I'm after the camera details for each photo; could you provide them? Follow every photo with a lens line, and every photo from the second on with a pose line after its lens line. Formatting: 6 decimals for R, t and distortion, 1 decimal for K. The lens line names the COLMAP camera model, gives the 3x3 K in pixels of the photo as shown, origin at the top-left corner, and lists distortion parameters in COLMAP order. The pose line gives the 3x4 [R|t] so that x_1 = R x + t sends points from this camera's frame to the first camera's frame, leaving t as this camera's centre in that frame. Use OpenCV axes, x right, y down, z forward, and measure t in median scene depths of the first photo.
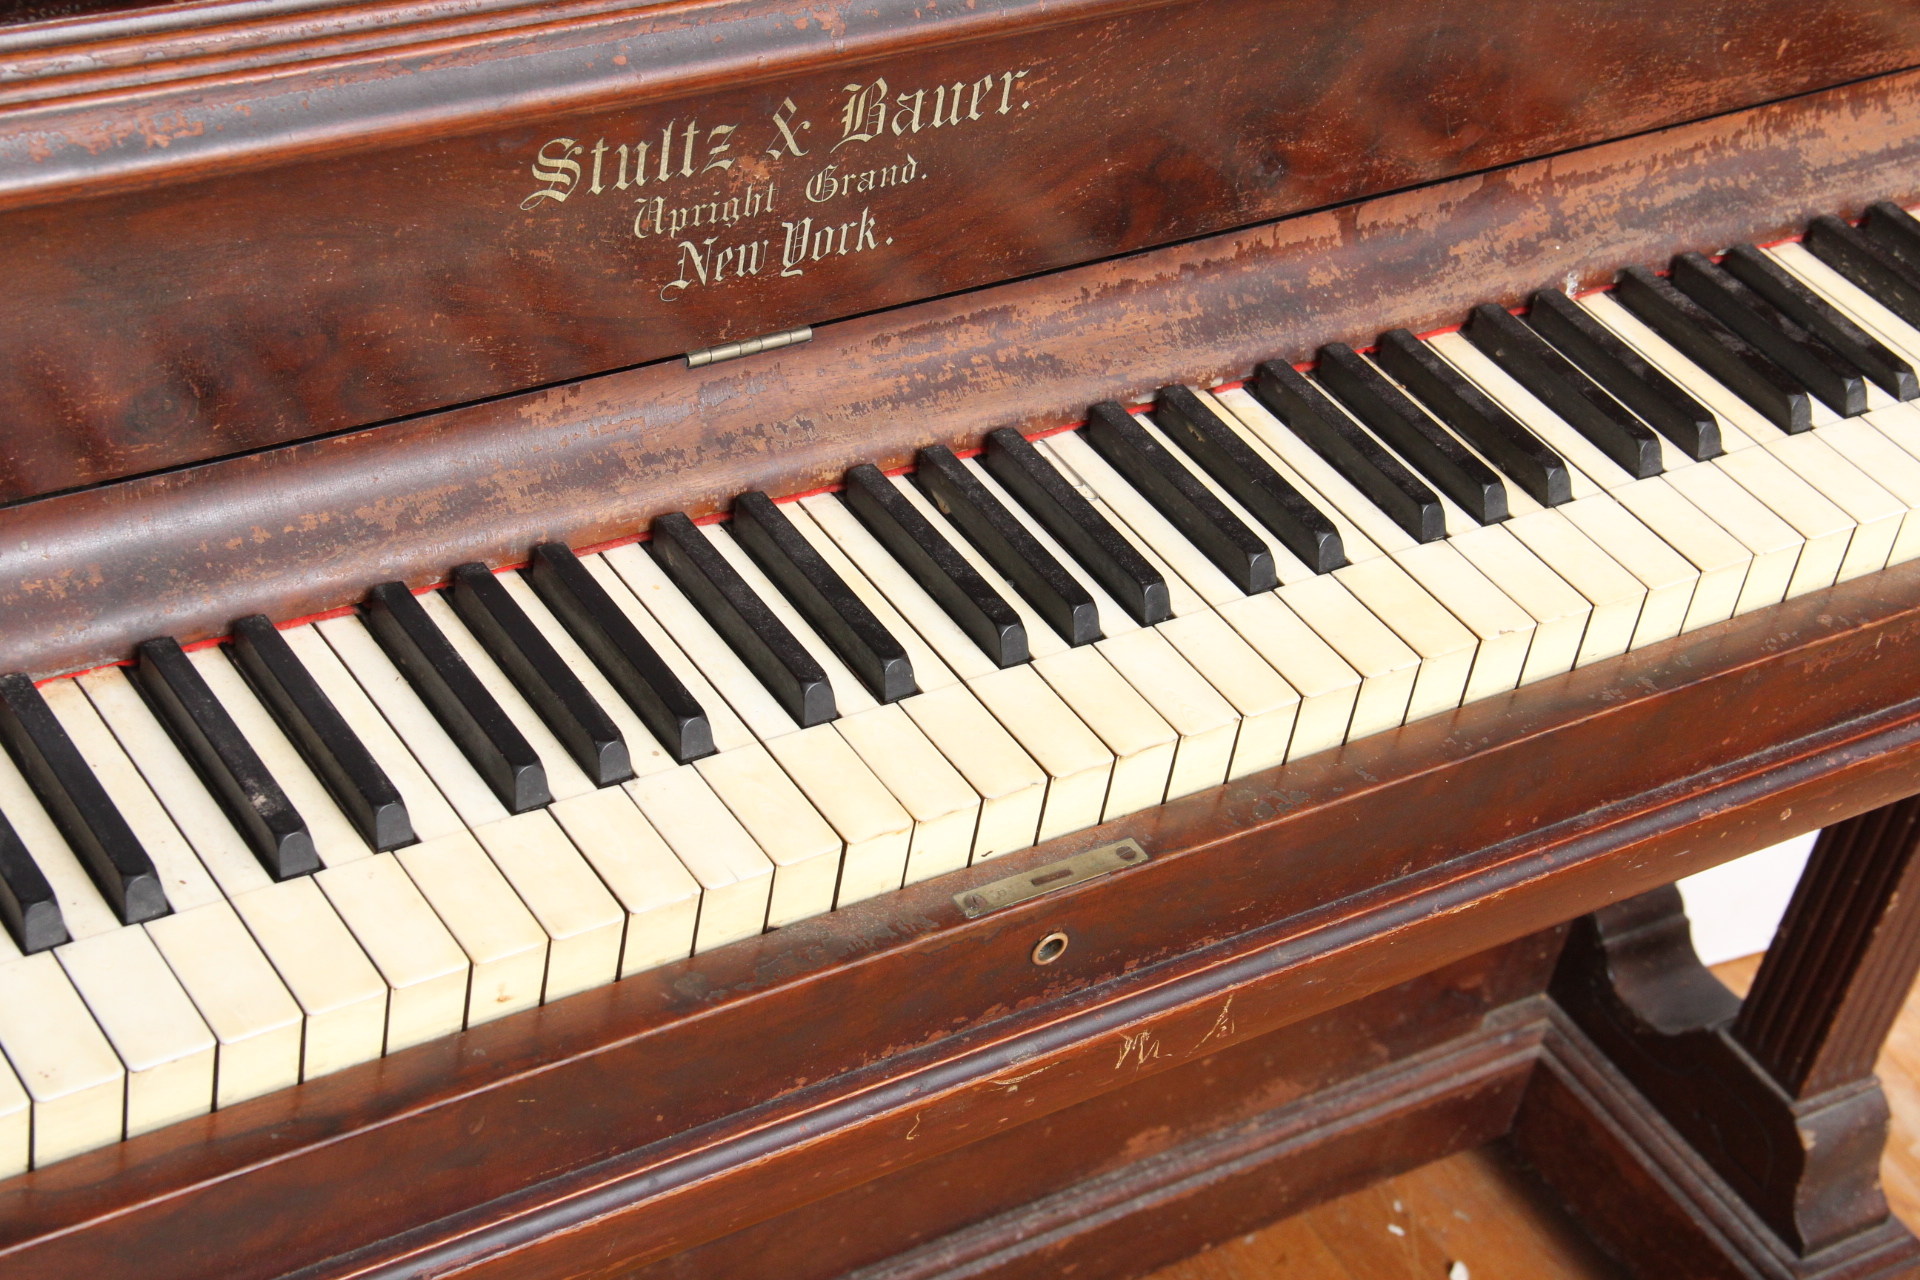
lens RADIAL K [[3704.0, 0, 968.0], [0, 3704.0, 661.0], [0, 0, 1]] dist [0.204351, 0.473334]
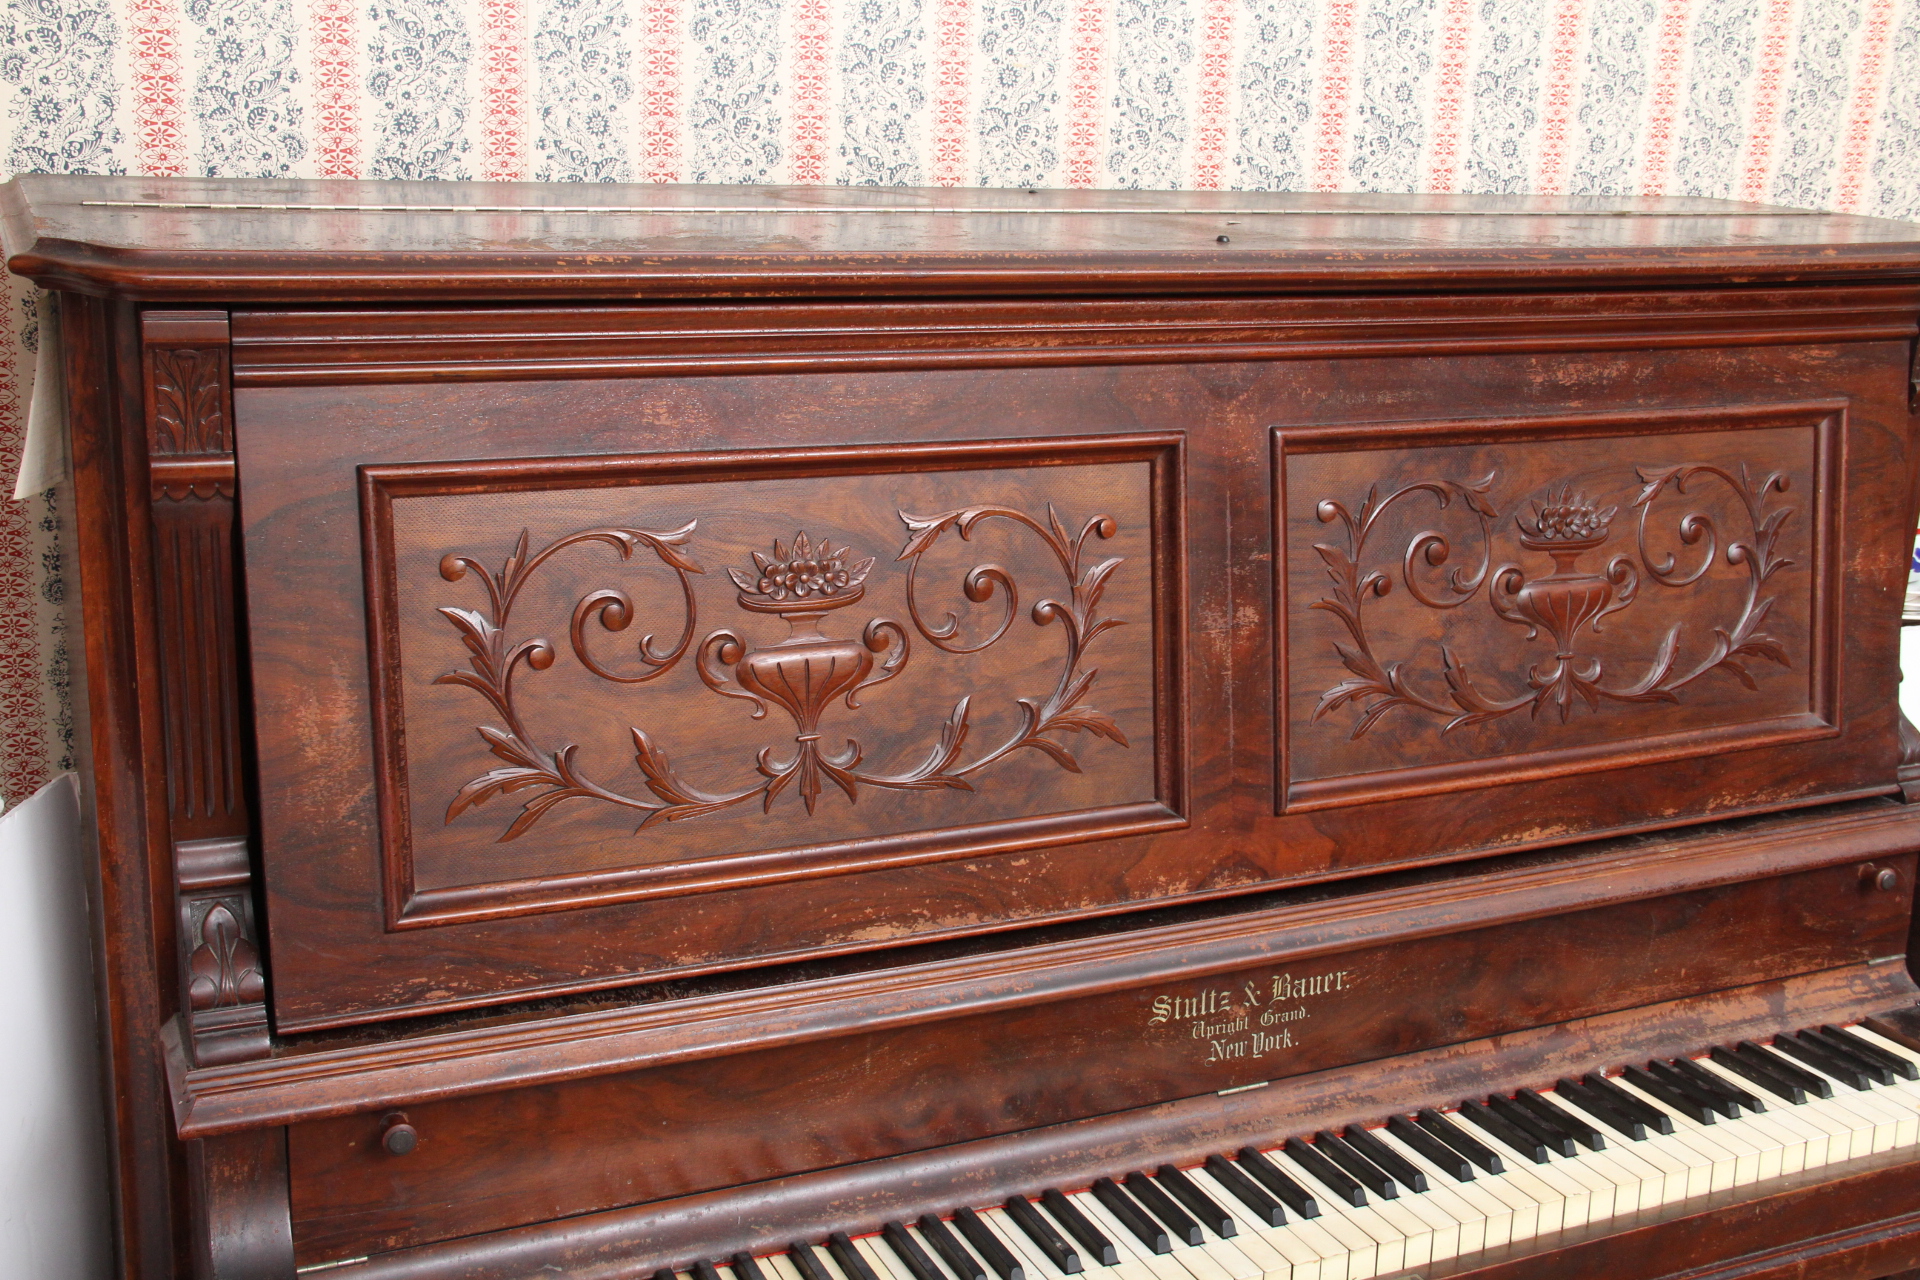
lens RADIAL K [[2170.0, 0, 960.0], [0, 2170.0, 640.0], [0, 0, 1]] dist [-0.062911, 0.341500]
pose [[0.979402, -0.094978, -0.178186, 0.042487], [0.011600, 0.907475, -0.419947, 0.251943], [0.201585, 0.409230, 0.889885, -0.447813]]
